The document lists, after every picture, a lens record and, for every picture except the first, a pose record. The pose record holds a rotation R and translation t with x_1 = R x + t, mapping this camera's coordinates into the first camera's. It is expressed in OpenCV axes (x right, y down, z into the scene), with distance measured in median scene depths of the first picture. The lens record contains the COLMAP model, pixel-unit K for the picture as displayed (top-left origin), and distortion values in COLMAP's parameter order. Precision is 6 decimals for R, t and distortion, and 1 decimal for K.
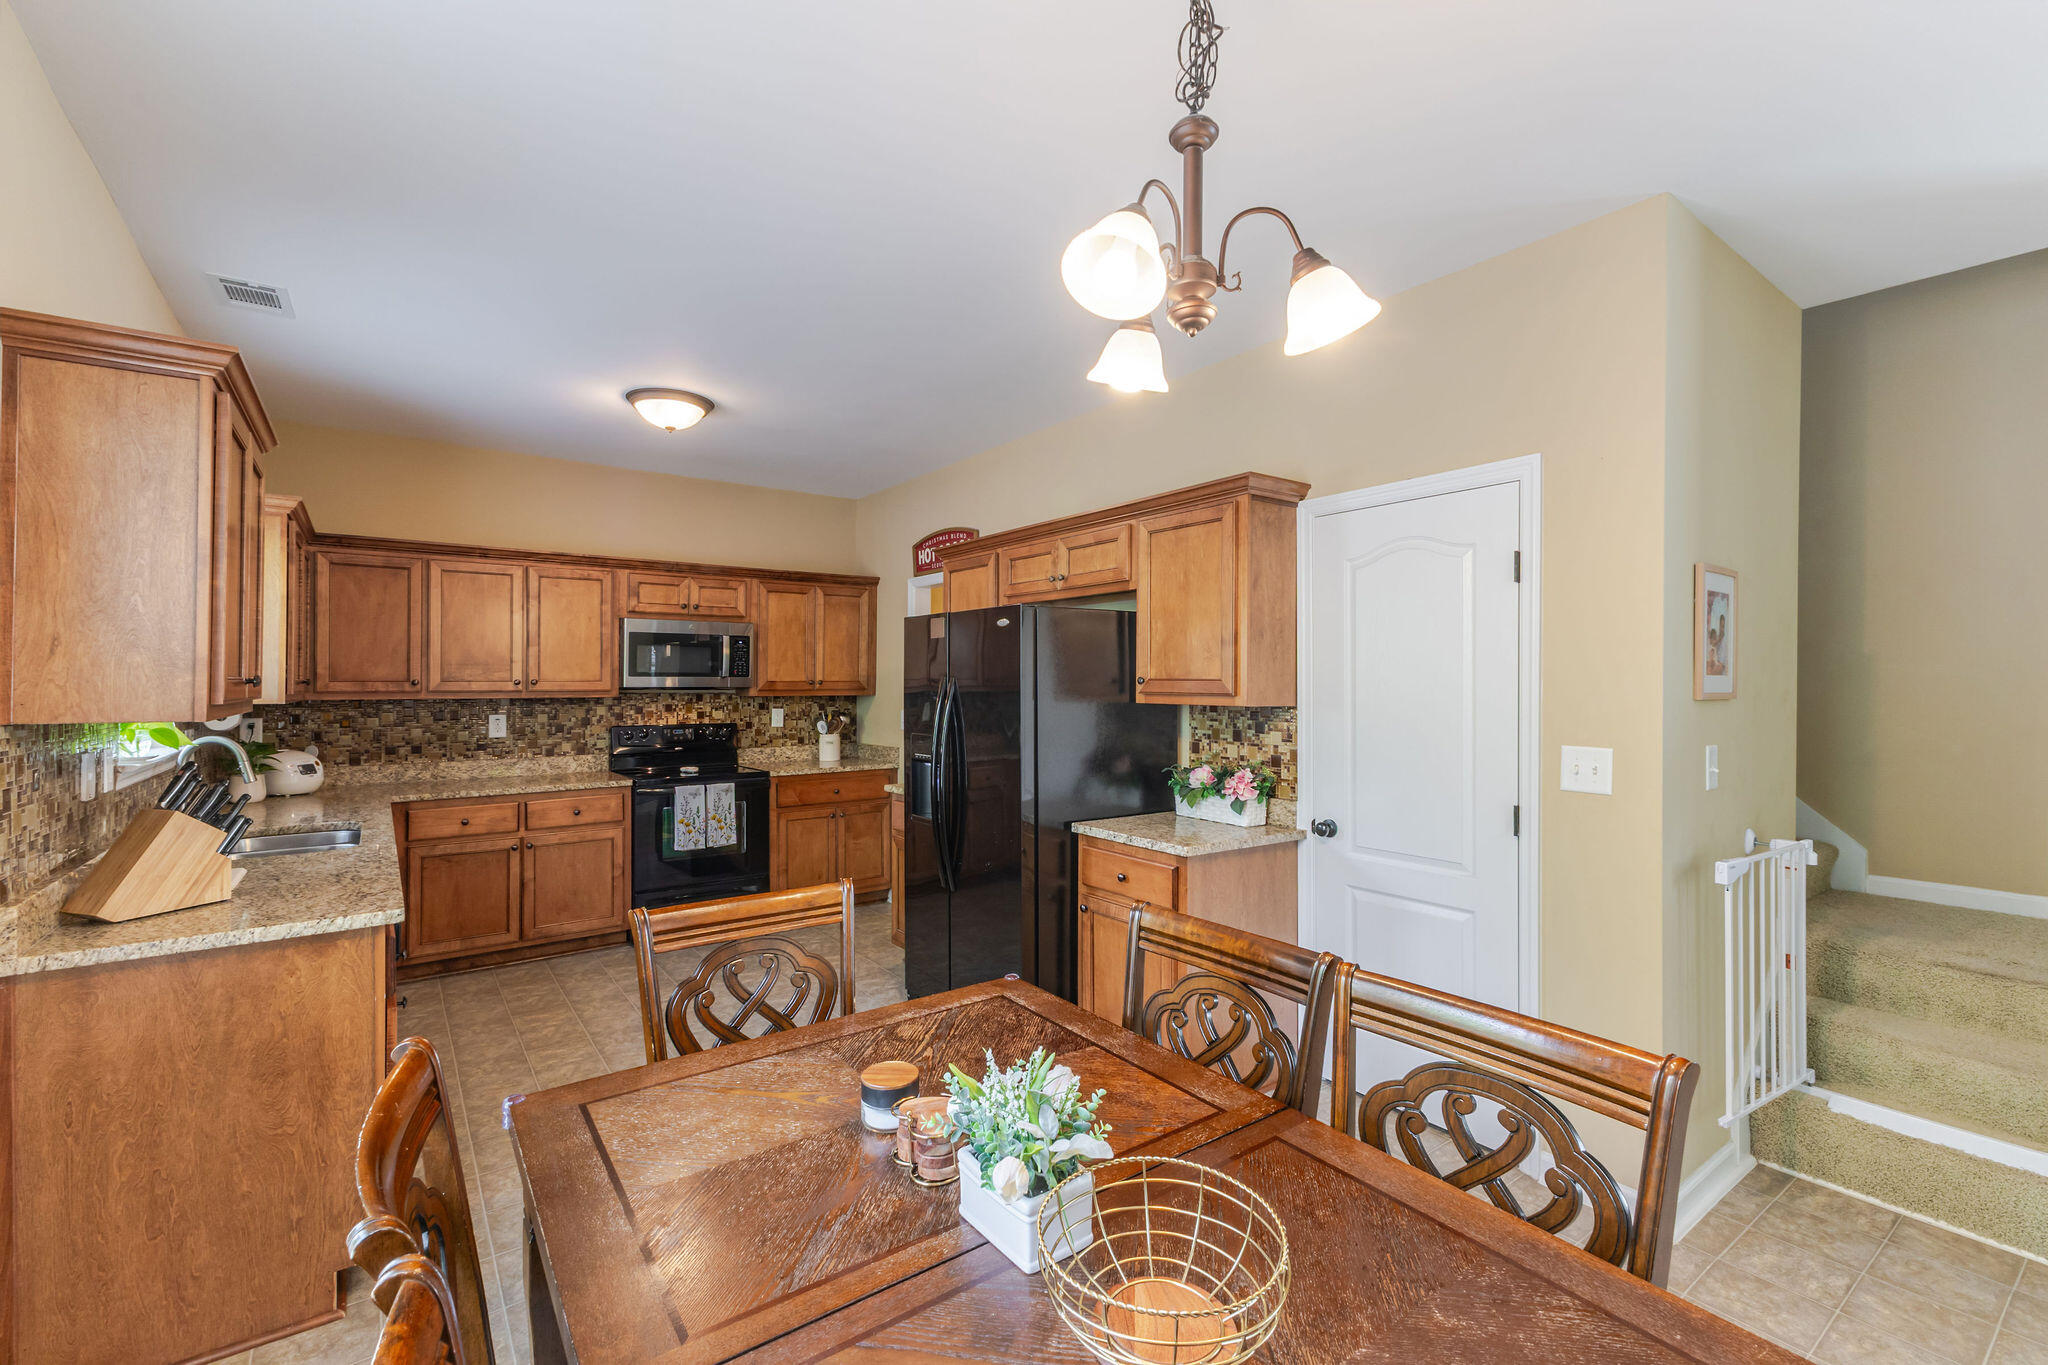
lens RADIAL K [[901.5, 0, 1031.1], [0, 901.5, 675.2], [0, 0, 1]] dist [0.009100, -0.007050]
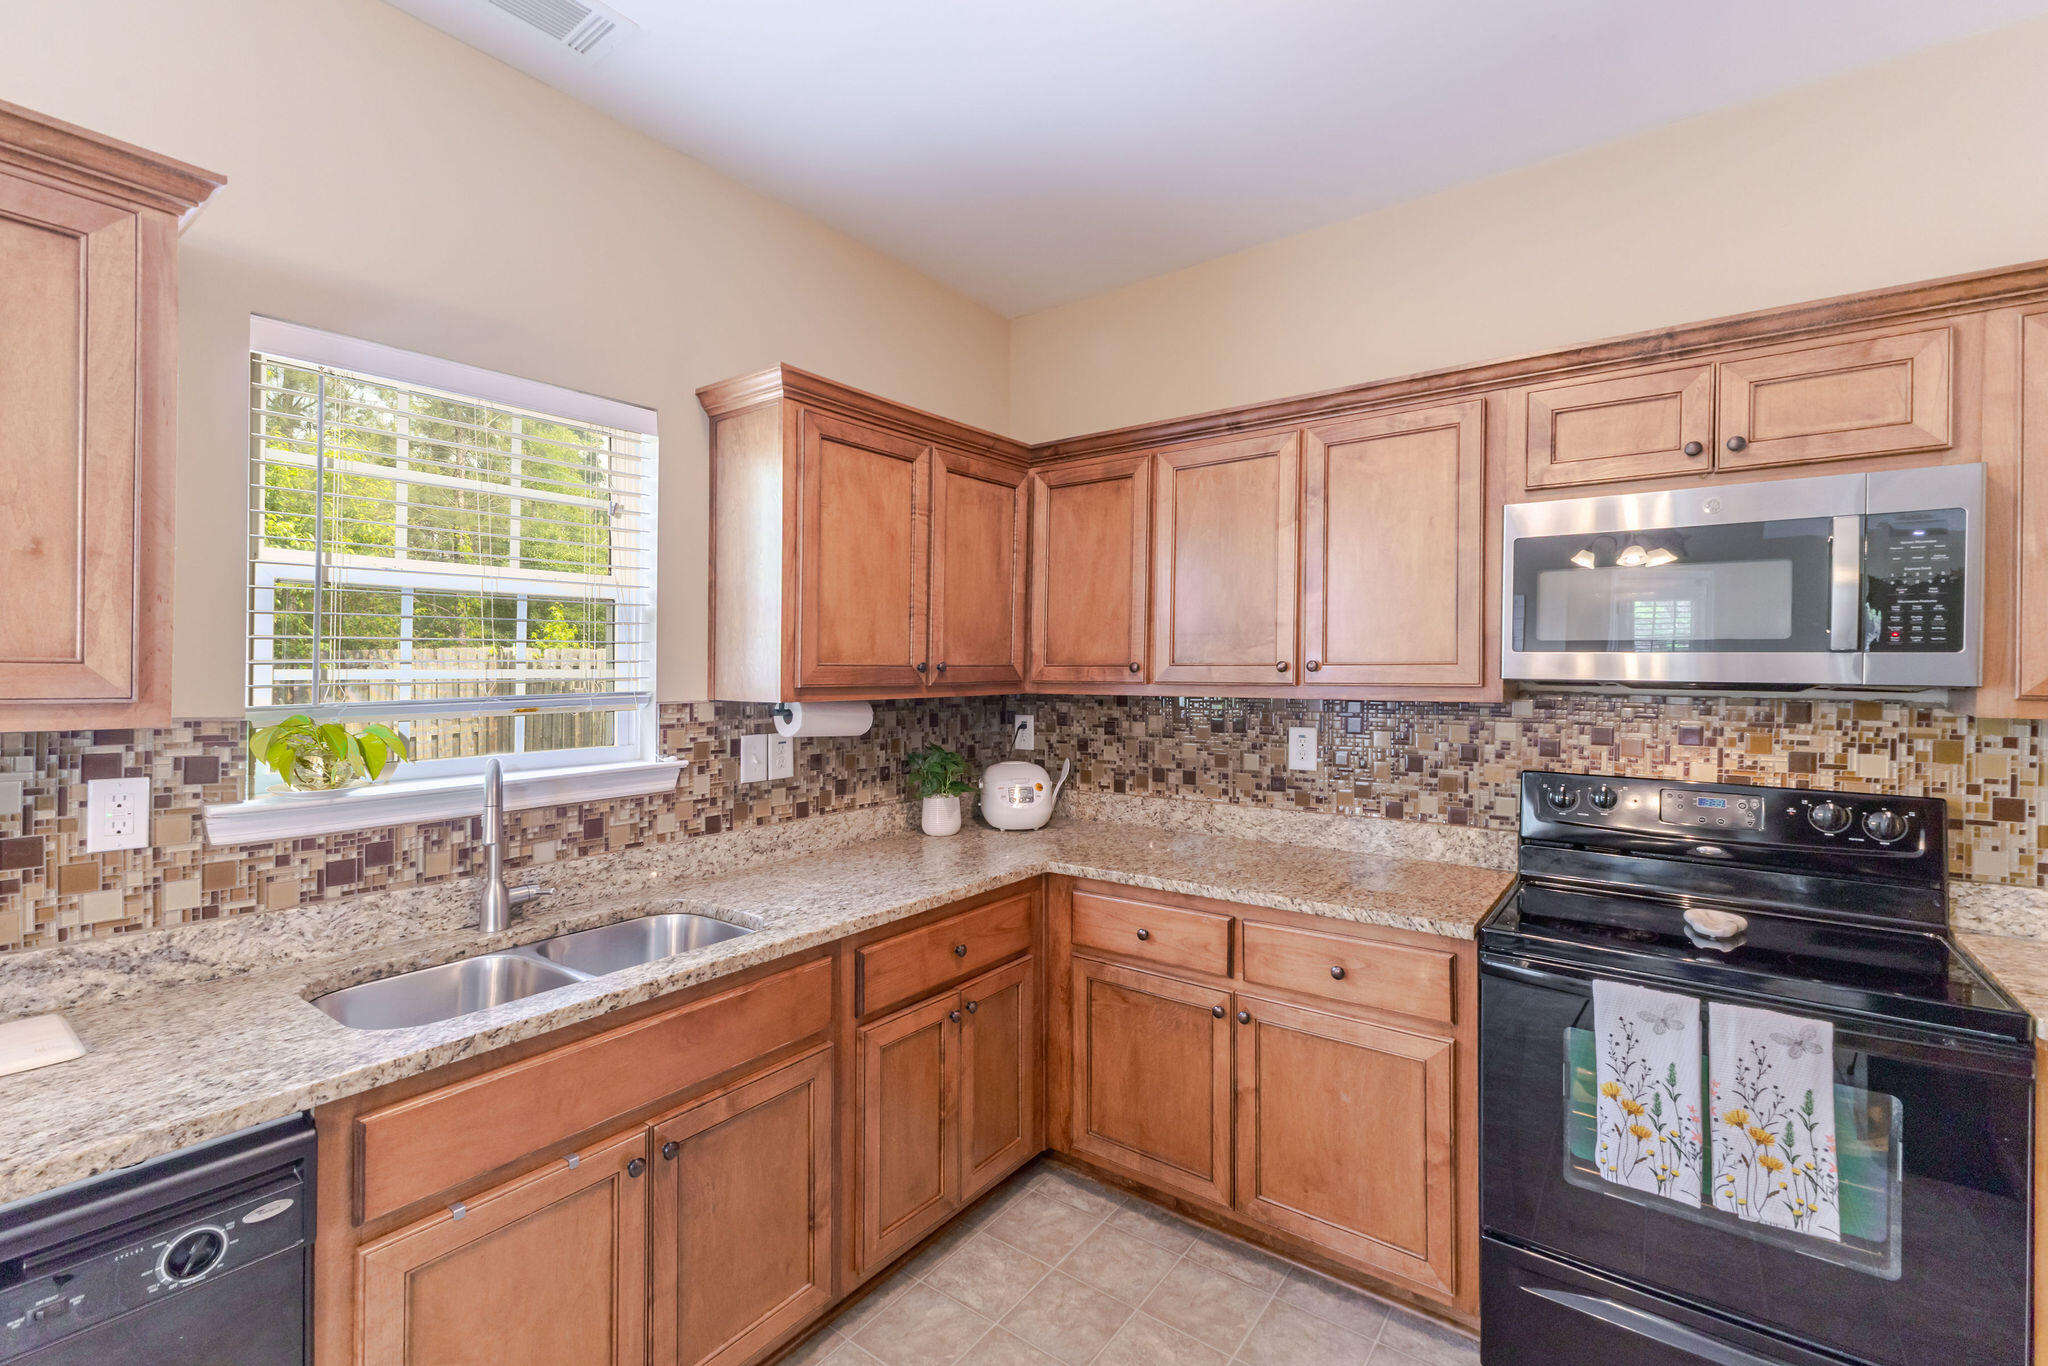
lens RADIAL K [[874.1, 0, 1030.0], [0, 874.1, 675.2], [0, 0, 1]] dist [0.020884, -0.017683]
pose [[0.290308, 0.006448, -0.956912, -0.141329], [0.009368, 0.999910, 0.009579, 0.006159], [0.956887, -0.011745, 0.290222, 0.696089]]
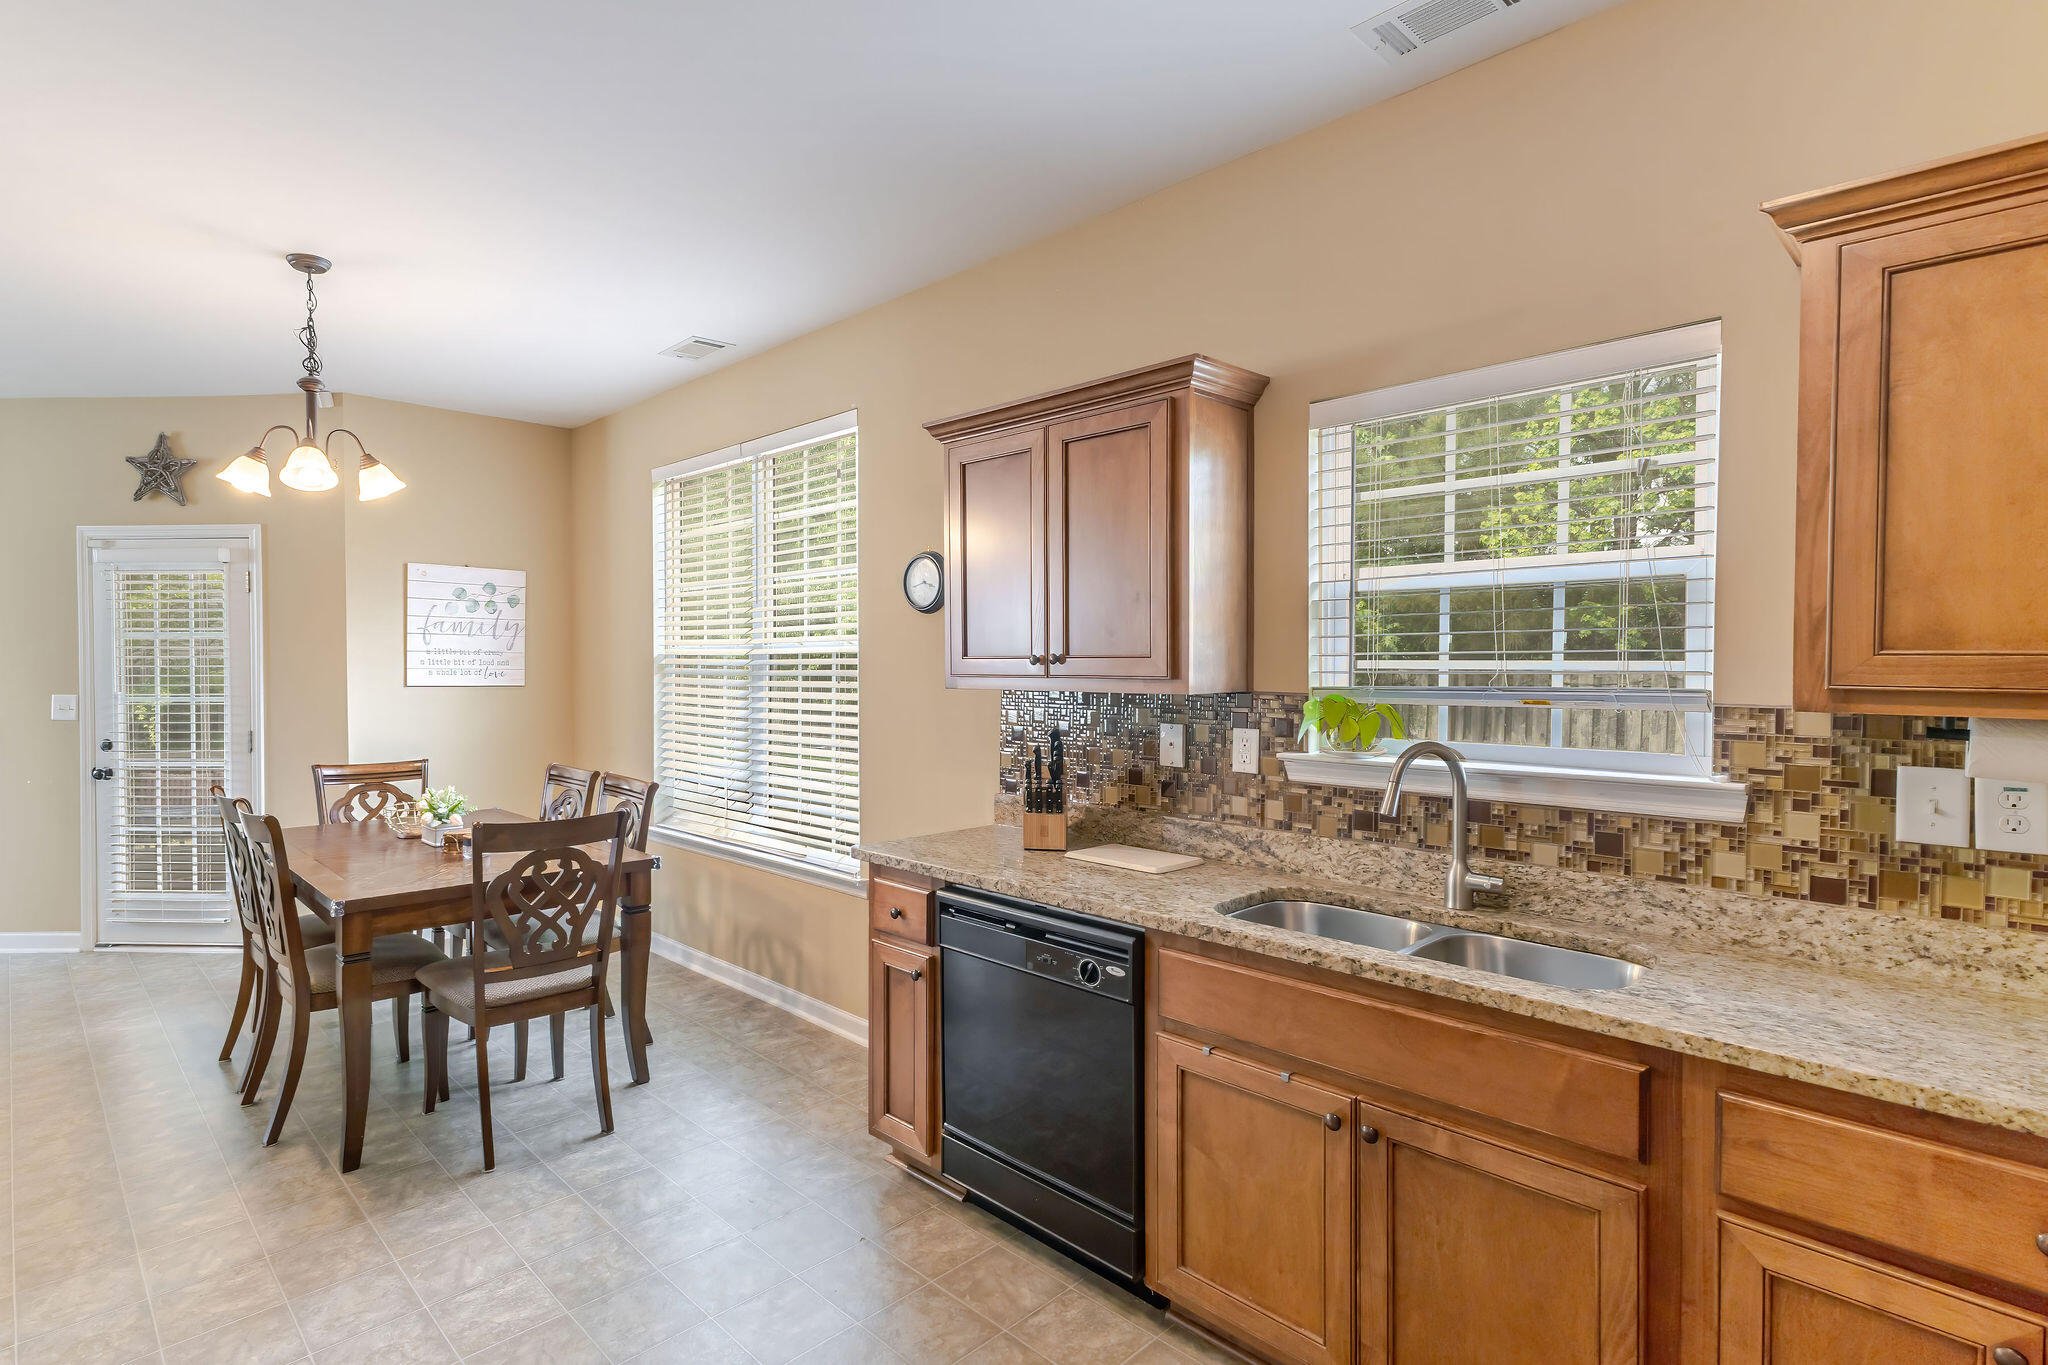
lens RADIAL K [[932.9, 0, 881.2], [0, 932.9, 675.9], [0, 0, 1]] dist [0.017405, 0.000462]
pose [[-0.992824, 0.000882, -0.119579, -0.255095], [0.000037, 0.999975, 0.007071, 0.008955], [0.119583, 0.007016, -0.992799, 0.964796]]
